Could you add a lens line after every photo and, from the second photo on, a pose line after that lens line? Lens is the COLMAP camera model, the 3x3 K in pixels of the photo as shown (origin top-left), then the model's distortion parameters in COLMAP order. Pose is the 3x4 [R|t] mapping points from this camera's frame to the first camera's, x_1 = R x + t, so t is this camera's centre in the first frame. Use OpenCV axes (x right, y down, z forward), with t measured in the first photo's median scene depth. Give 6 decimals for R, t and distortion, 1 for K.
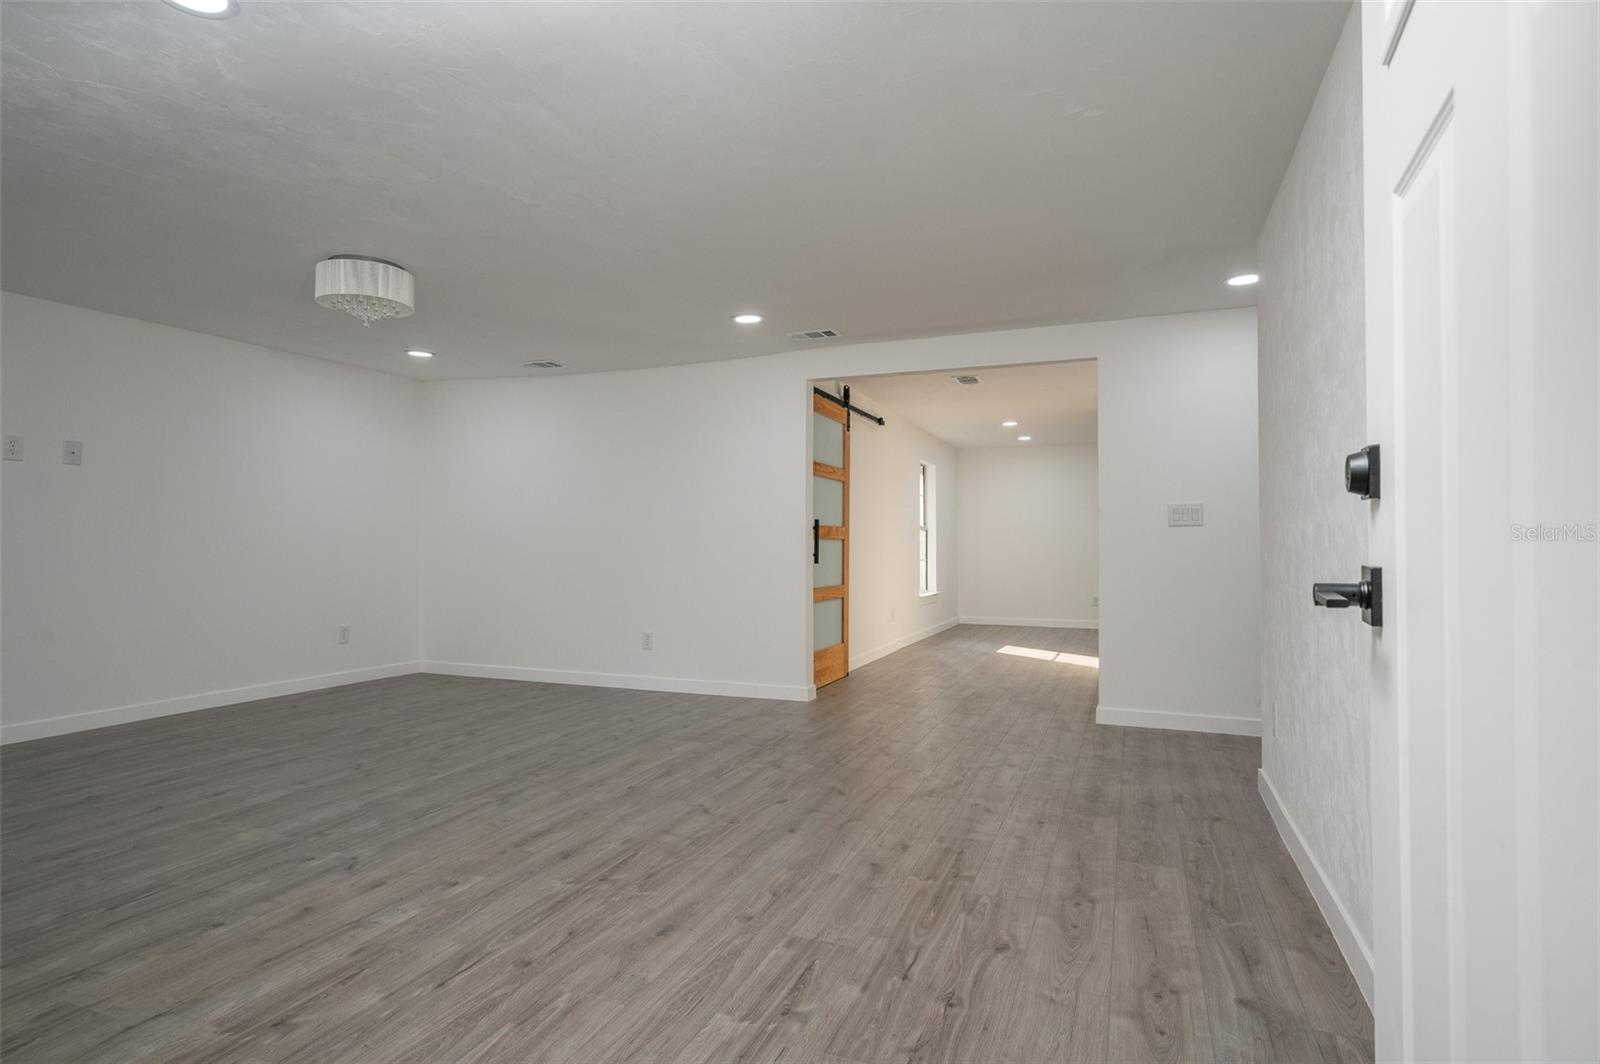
lens RADIAL K [[835.9, 0, 800.0], [0, 835.9, 532.0], [0, 0, 1]] dist [0.000450, 0.000170]
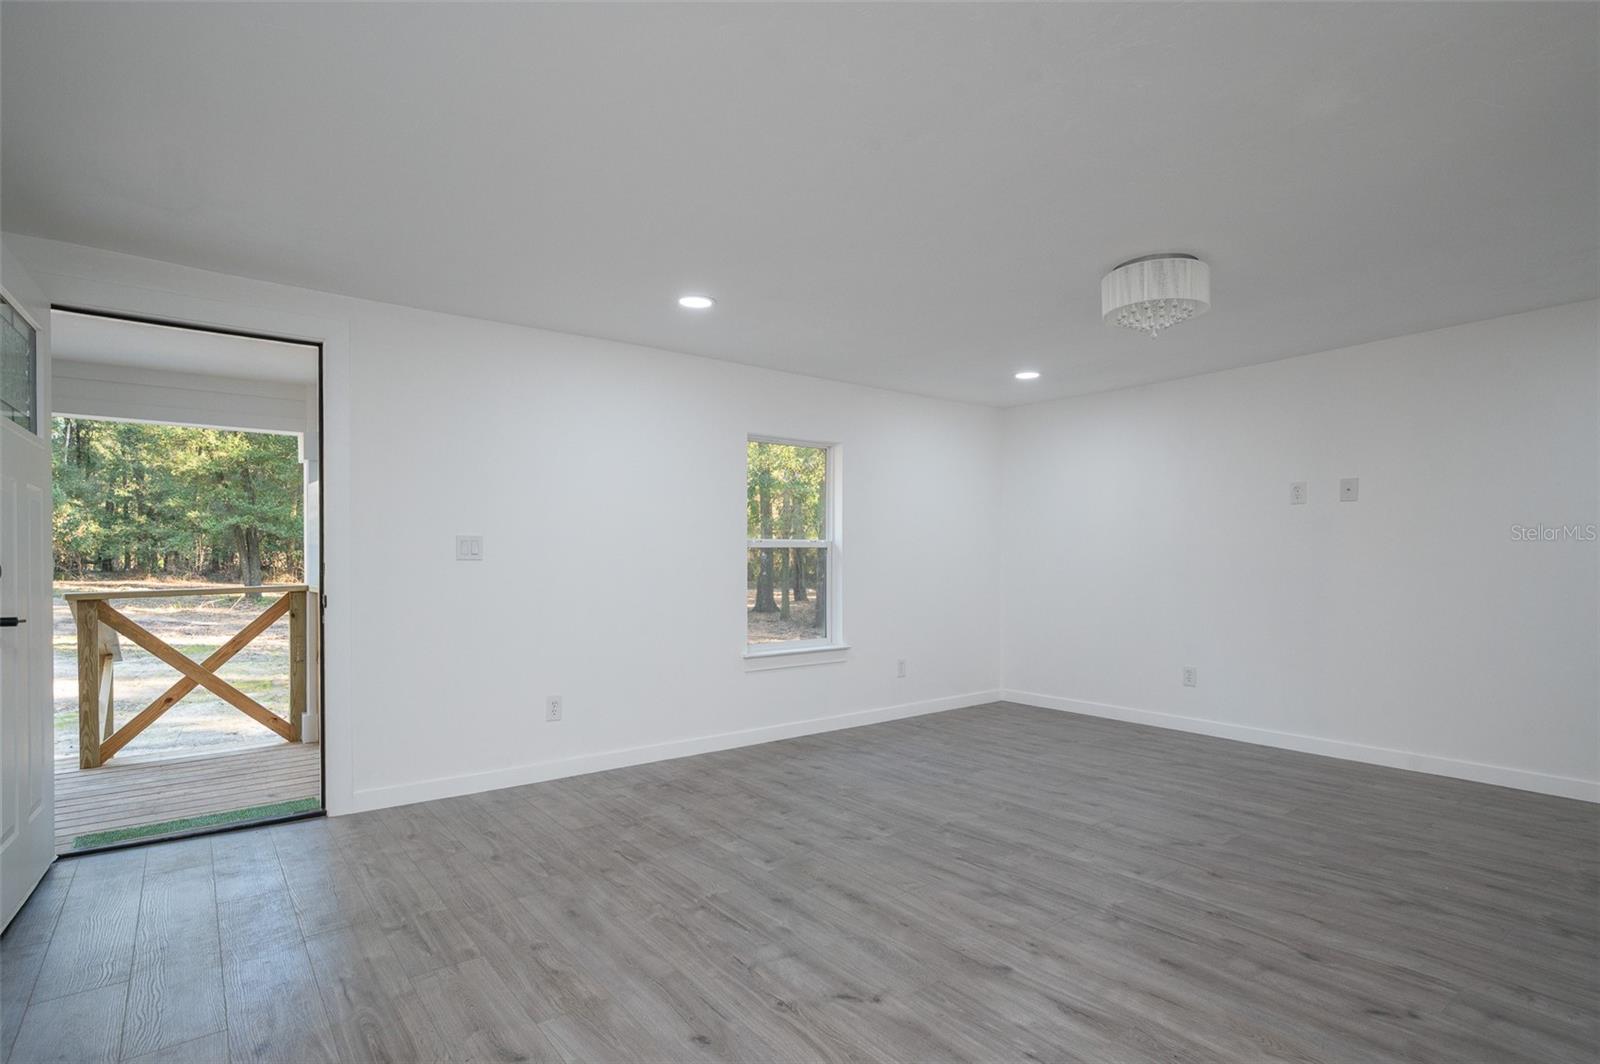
lens RADIAL K [[785.8, 0, 802.7], [0, 785.8, 605.8], [0, 0, 1]] dist [-0.000267, 0.000333]
pose [[-0.502372, 0.051679, -0.863106, 0.478370], [0.014881, 0.998581, 0.051129, -0.018241], [0.864523, 0.012841, -0.502429, 1.399734]]
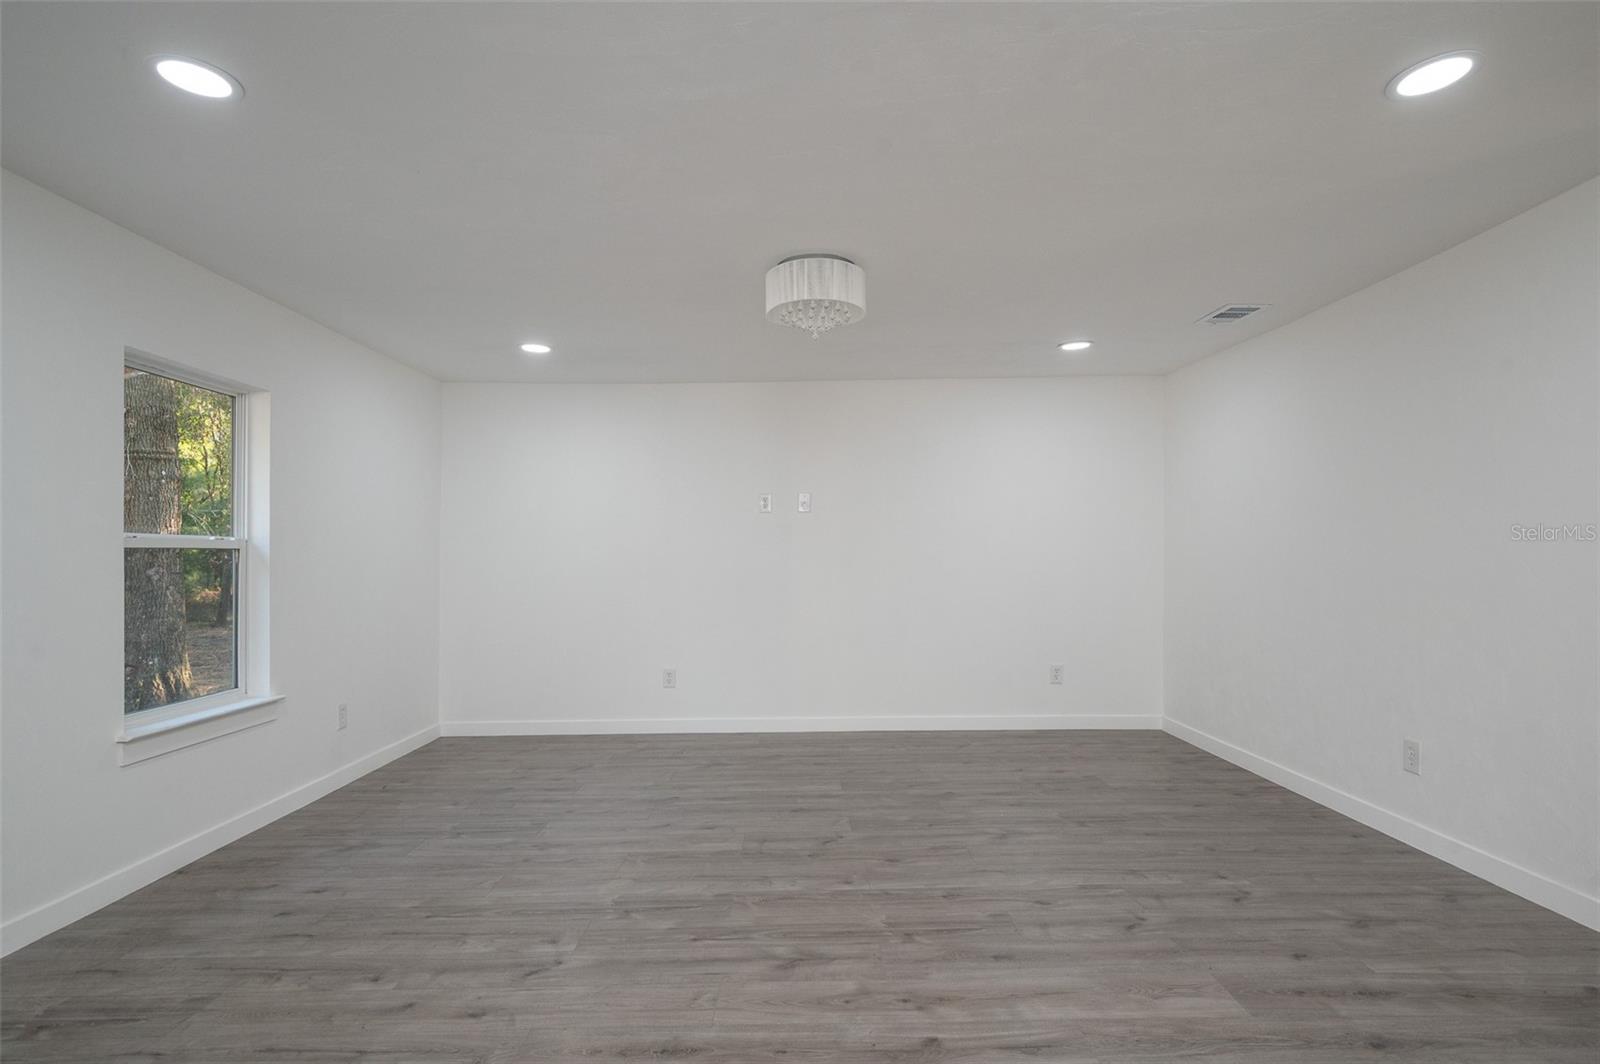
lens RADIAL K [[791.1, 0, 797.7], [0, 791.1, 570.8], [0, 0, 1]] dist [0.001825, 0.000675]
pose [[0.380940, 0.009330, -0.924553, 0.303632], [0.024412, 0.999499, 0.020144, -0.029358], [0.924277, -0.030244, 0.380521, 0.864296]]
